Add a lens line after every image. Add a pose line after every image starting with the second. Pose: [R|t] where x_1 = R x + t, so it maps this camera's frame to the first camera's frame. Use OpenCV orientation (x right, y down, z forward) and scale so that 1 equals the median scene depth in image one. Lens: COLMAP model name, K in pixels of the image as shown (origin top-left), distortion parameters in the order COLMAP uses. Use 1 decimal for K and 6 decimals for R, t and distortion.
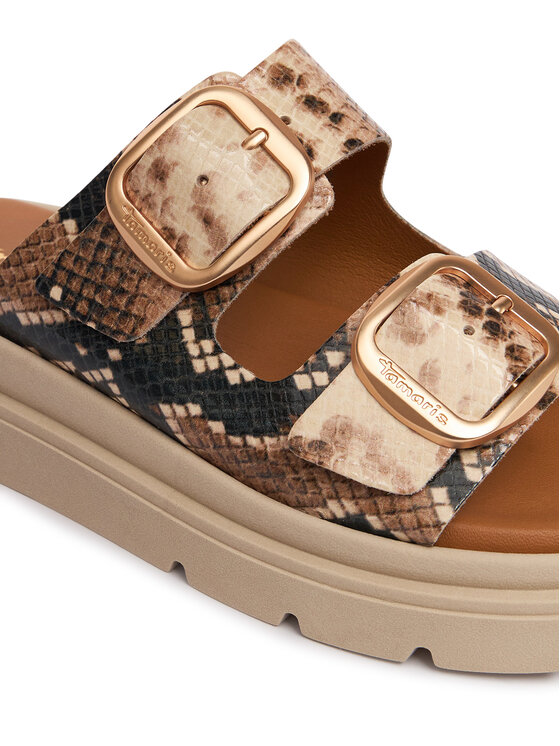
lens RADIAL K [[1344.8, 0, 280.0], [0, 1344.8, 373.0], [0, 0, 1]] dist [0.065285, 0.134455]
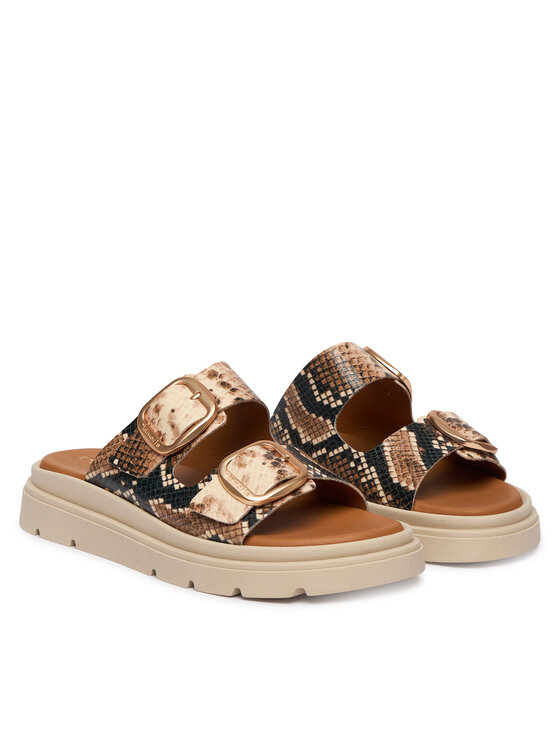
lens RADIAL K [[1624.0, 0, 280.0], [0, 1624.0, 373.0], [0, 0, 1]] dist [0.058038, 0.068423]
pose [[0.977731, -0.010706, -0.209587, 0.757912], [-0.057205, 0.947282, -0.315253, 0.716024], [0.201913, 0.320222, 0.925575, -1.735667]]
